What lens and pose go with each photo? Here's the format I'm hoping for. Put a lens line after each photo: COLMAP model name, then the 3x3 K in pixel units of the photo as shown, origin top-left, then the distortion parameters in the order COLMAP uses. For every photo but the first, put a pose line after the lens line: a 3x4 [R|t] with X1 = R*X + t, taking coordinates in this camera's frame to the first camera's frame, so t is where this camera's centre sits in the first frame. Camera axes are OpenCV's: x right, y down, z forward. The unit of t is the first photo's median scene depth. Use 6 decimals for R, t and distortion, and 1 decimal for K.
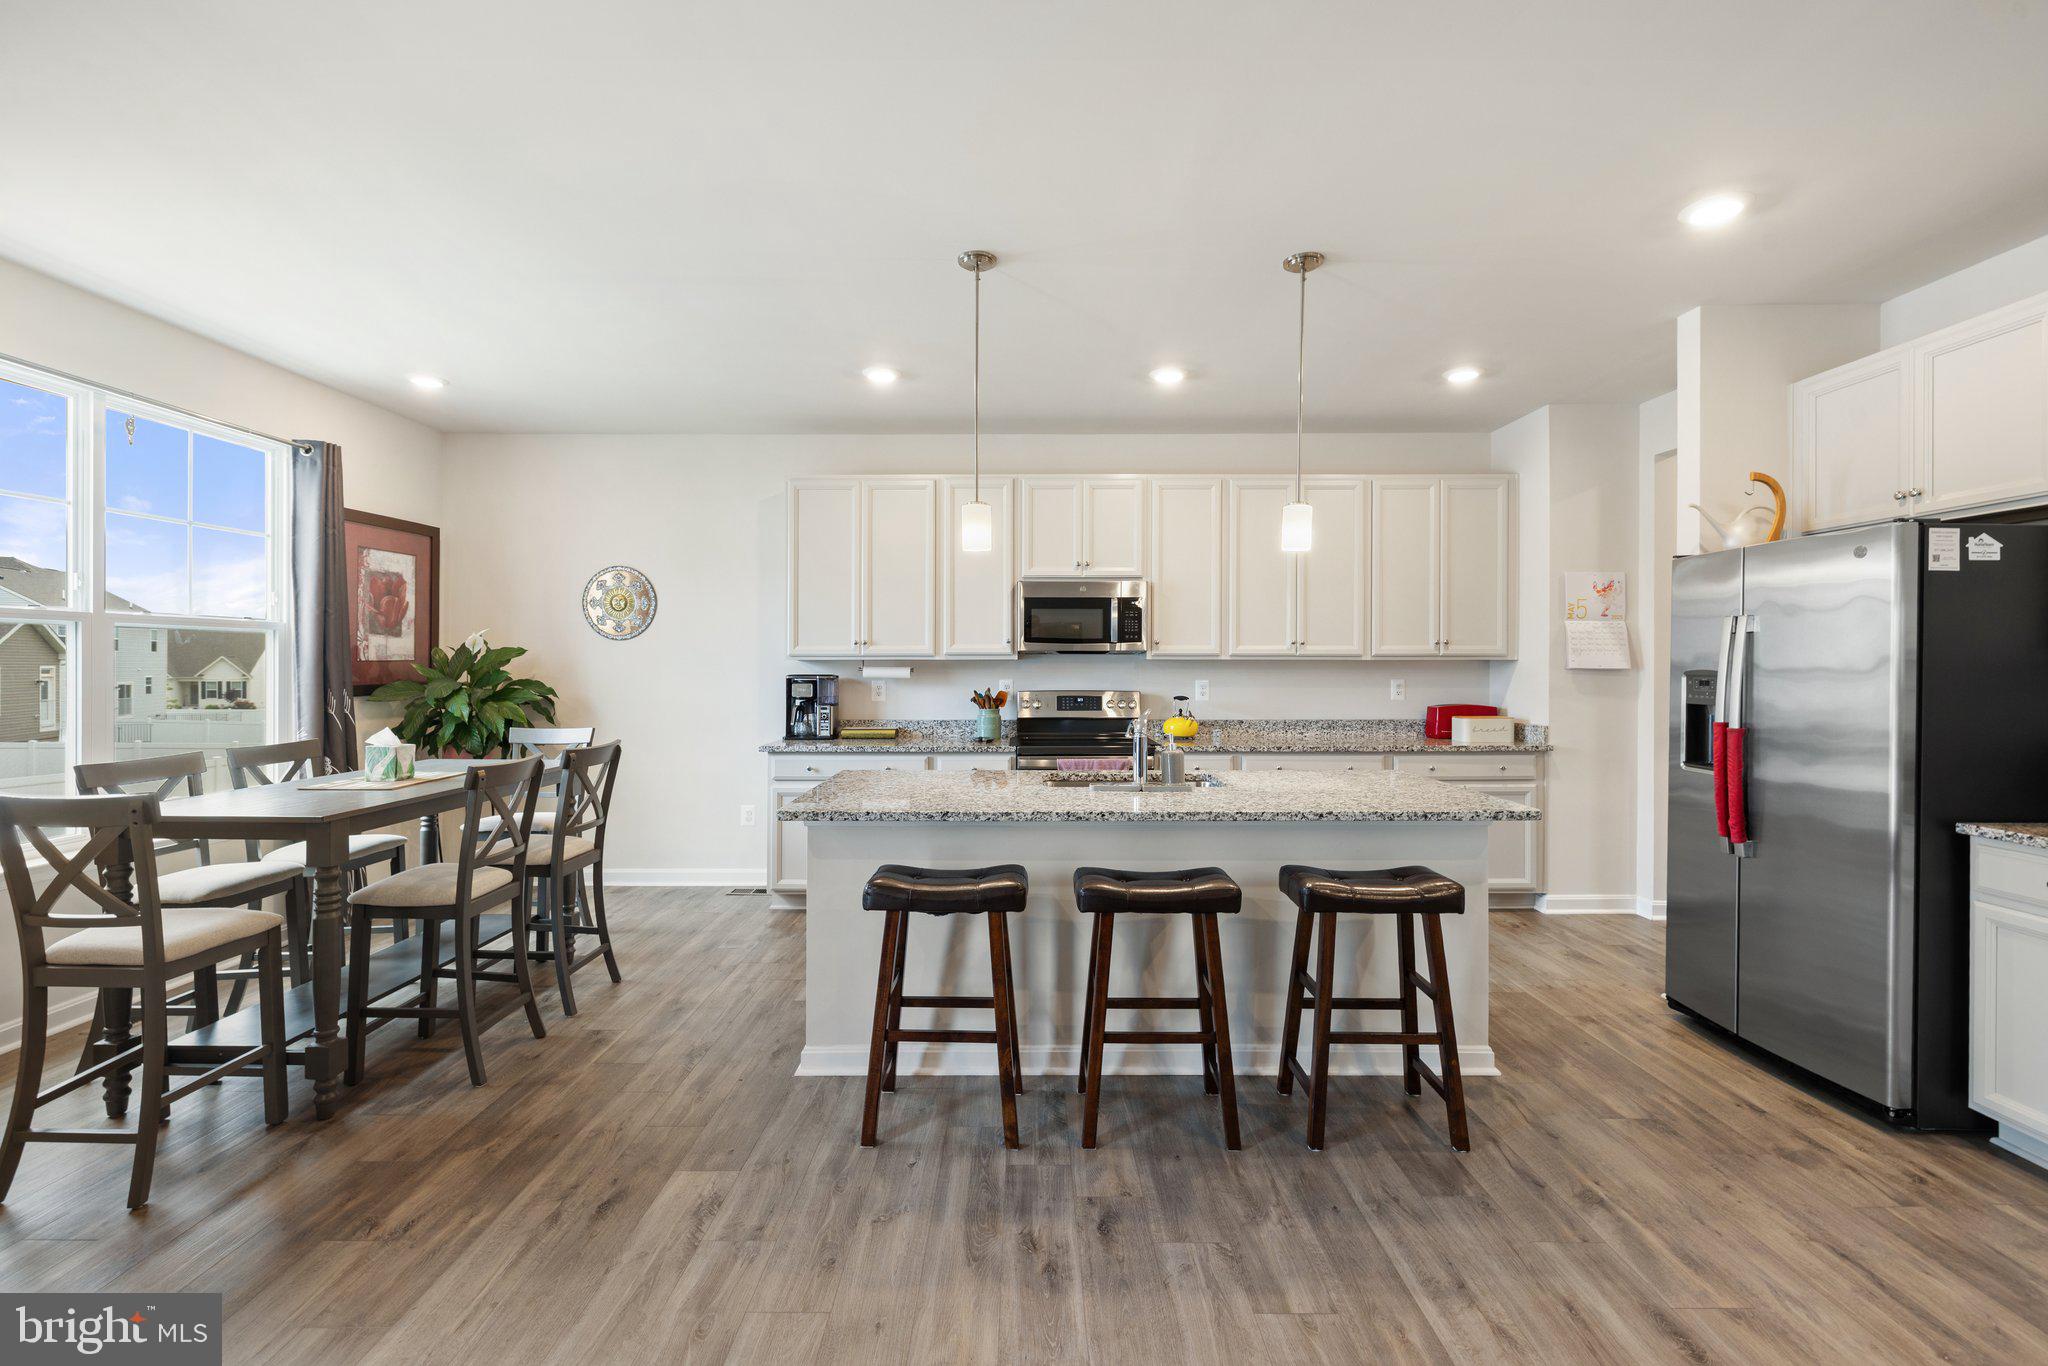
lens RADIAL K [[881.7, 0, 1015.7], [0, 881.7, 666.8], [0, 0, 1]] dist [0.000310, 0.001752]
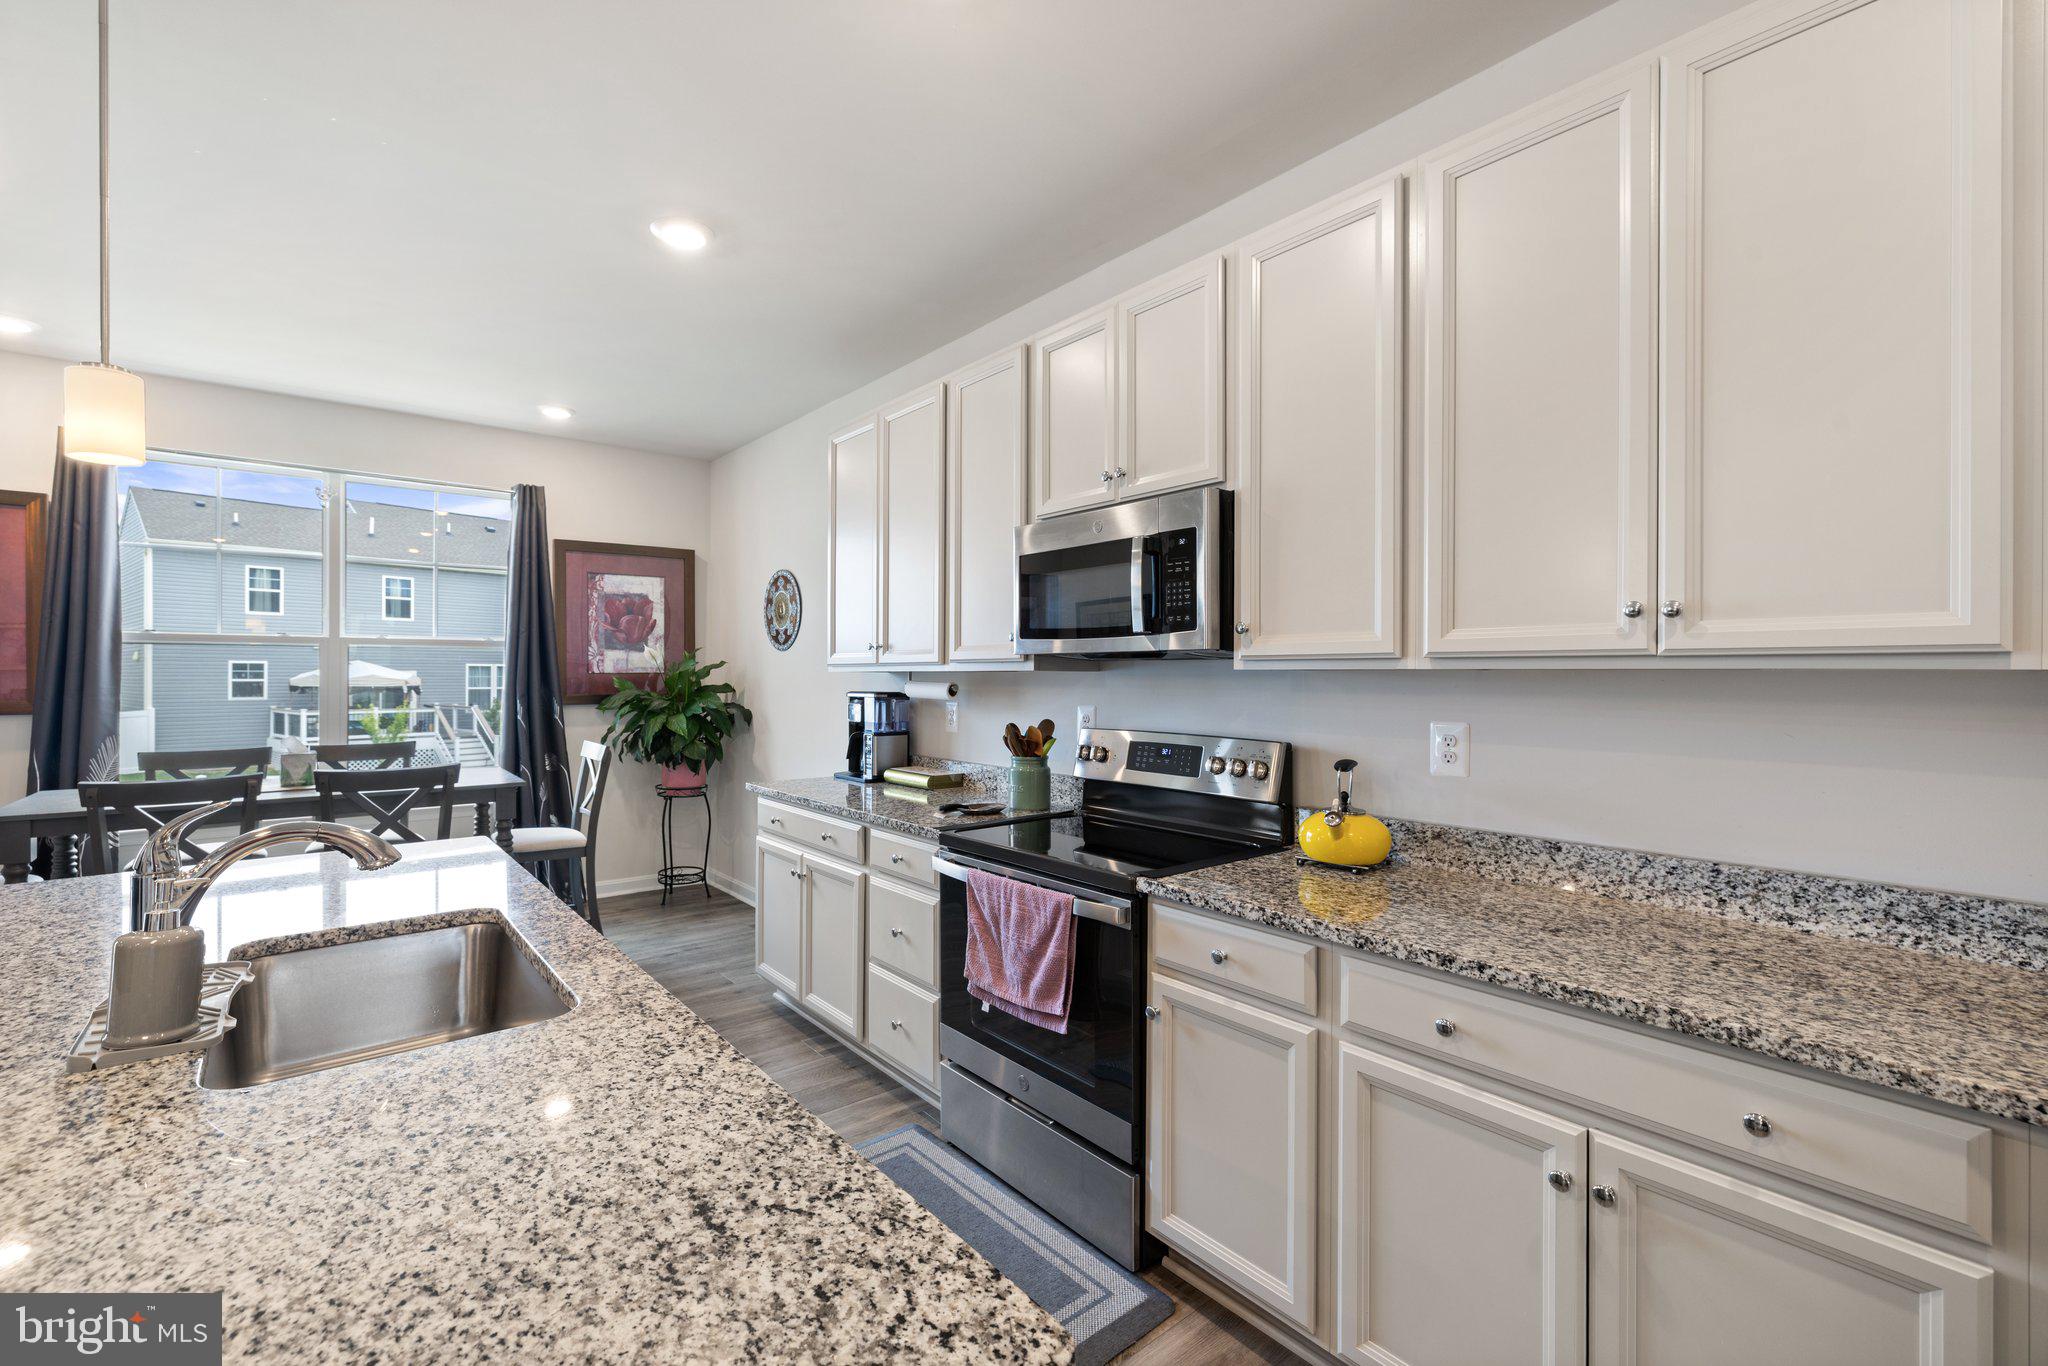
lens RADIAL K [[870.6, 0, 1000.8], [0, 870.6, 666.3], [0, 0, 1]] dist [0.004624, -0.000753]
pose [[0.622775, -0.006843, -0.782371, 0.438015], [-0.003798, 0.999924, -0.011770, -0.004786], [0.782392, 0.010301, 0.622701, 0.689568]]
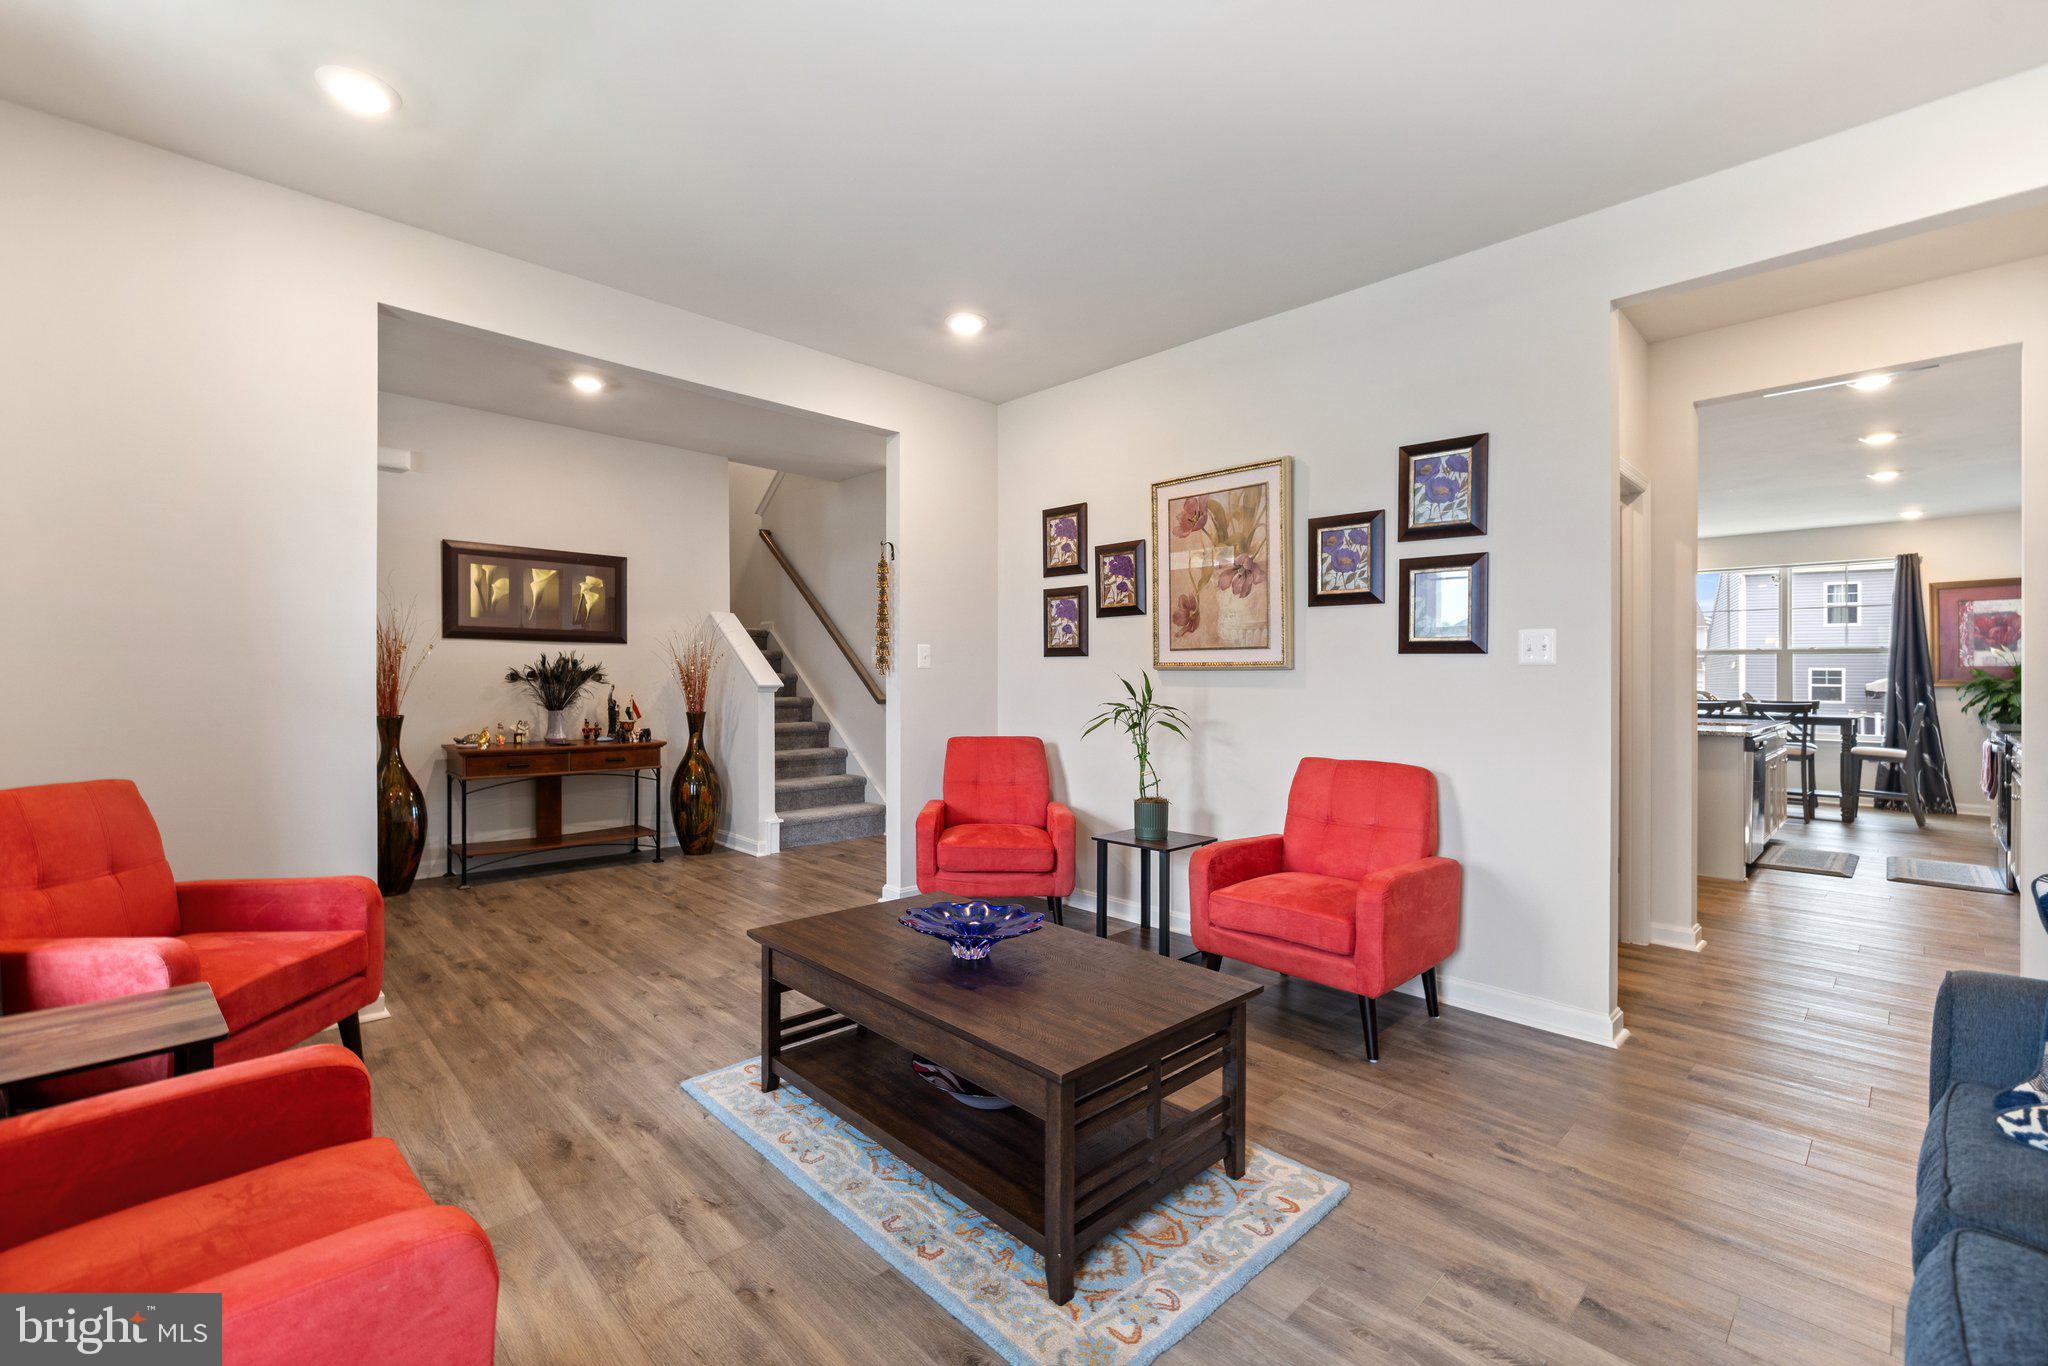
lens RADIAL K [[870.6, 0, 985.5], [0, 870.6, 675.6], [0, 0, 1]] dist [0.004624, -0.000753]
pose [[-0.736171, -0.007412, -0.676755, 1.775701], [-0.009325, 0.999956, -0.000807, 0.028985], [0.676731, 0.005716, -0.736208, 0.931496]]
